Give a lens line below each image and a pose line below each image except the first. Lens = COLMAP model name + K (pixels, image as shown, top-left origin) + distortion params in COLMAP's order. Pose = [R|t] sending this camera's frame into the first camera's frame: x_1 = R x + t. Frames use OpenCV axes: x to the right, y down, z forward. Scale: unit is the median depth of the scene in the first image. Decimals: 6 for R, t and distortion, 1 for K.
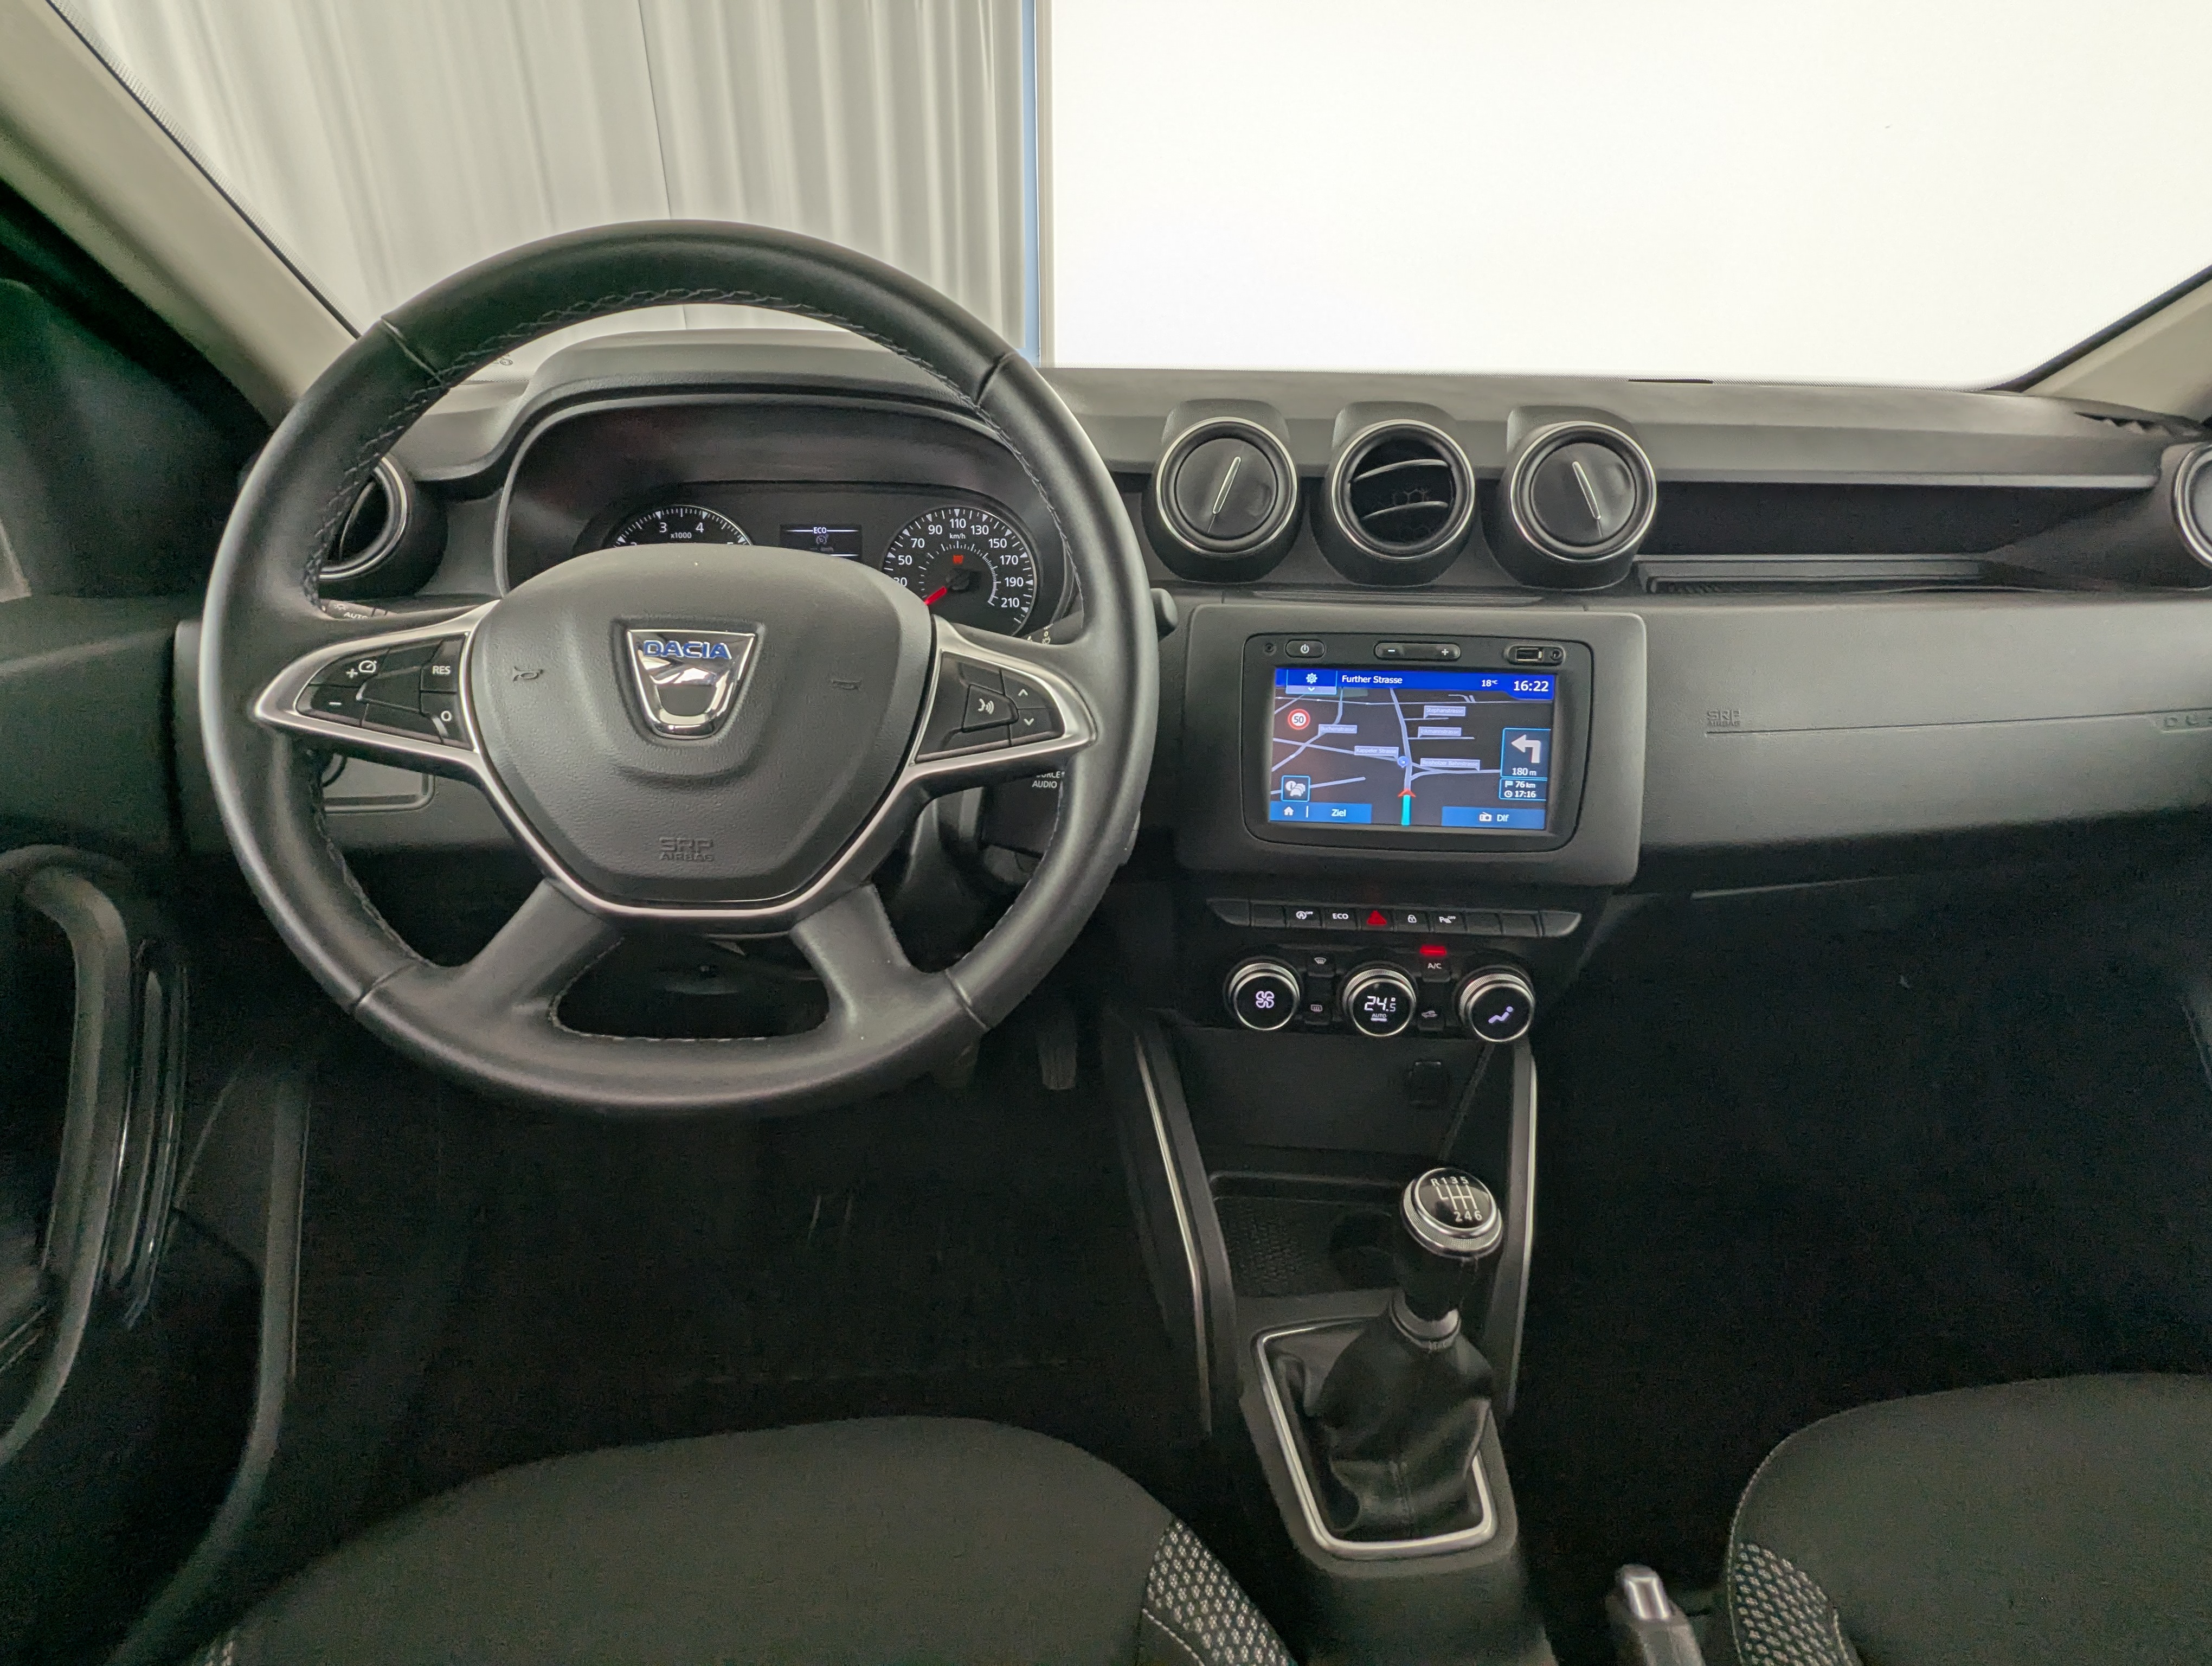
lens RADIAL K [[1042.4, 0, 1102.4], [0, 1042.4, 828.7], [0, 0, 1]] dist [0.000469, 0.000533]
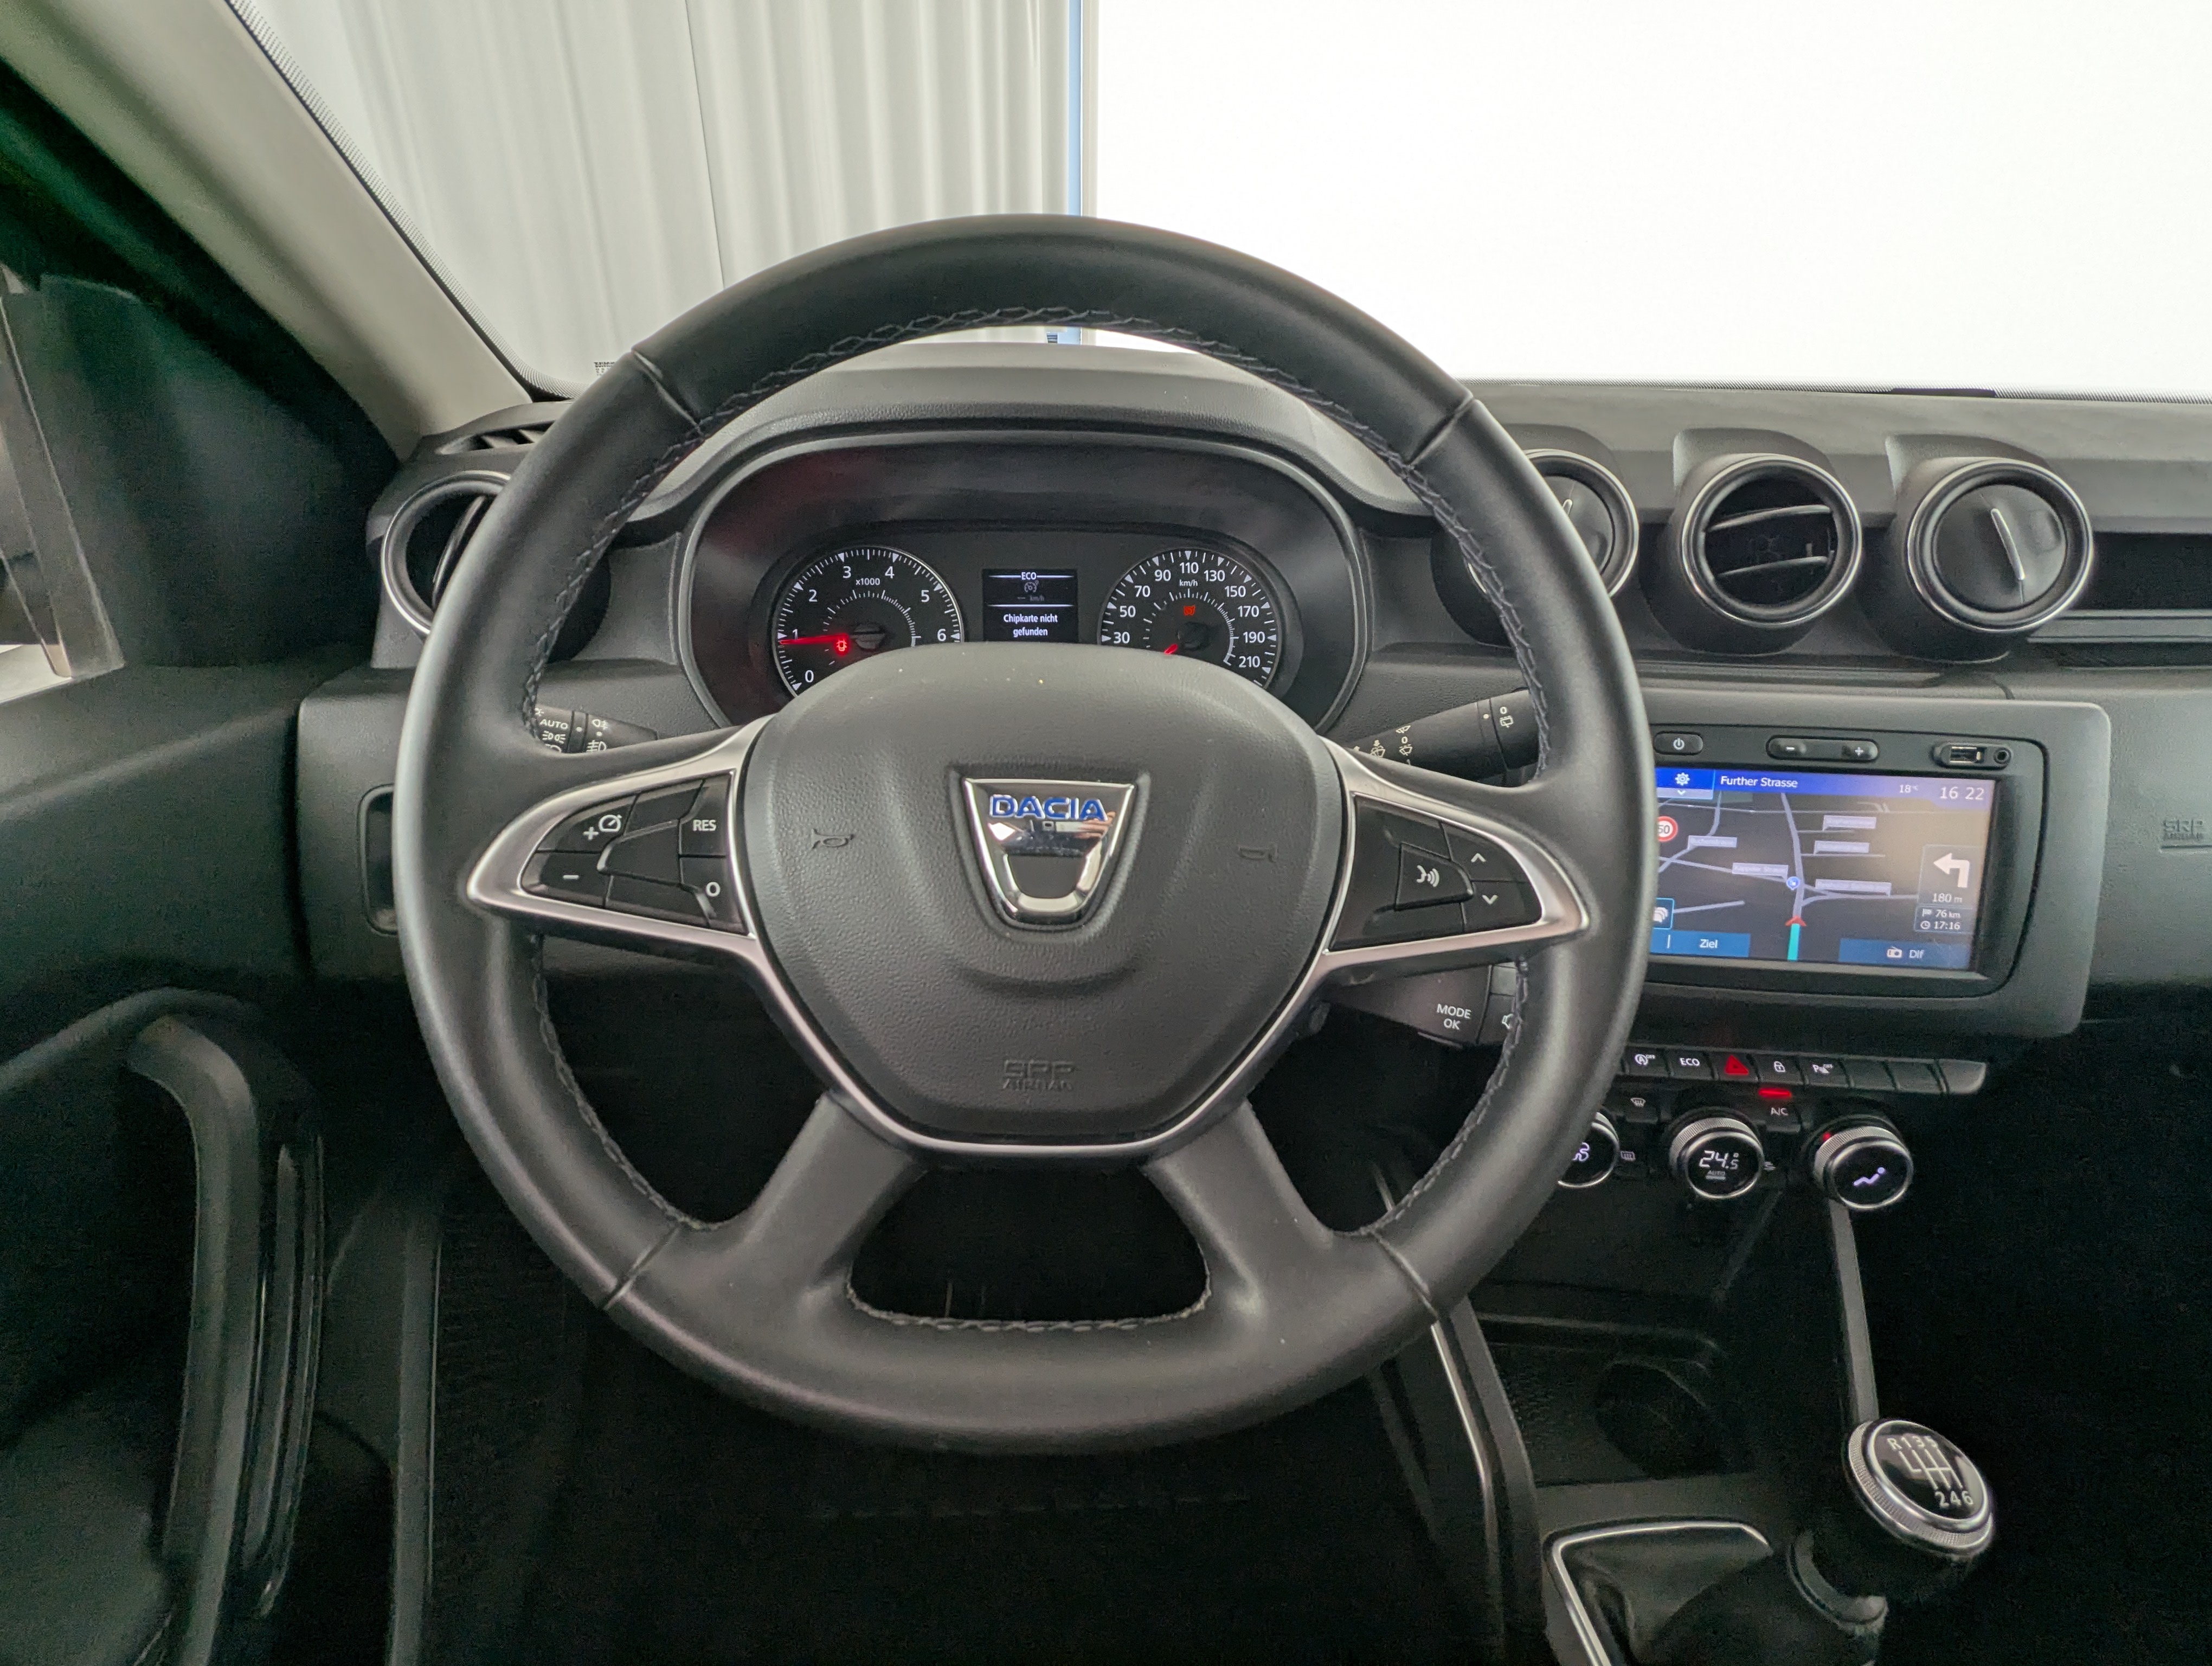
lens RADIAL K [[1042.4, 0, 1101.4], [0, 1042.4, 828.1], [0, 0, 1]] dist [0.000469, 0.000533]
pose [[0.999806, 0.010236, -0.016804, -0.224660], [-0.009984, 0.999838, 0.014999, -0.108688], [0.016955, -0.014828, 0.999746, 0.173975]]
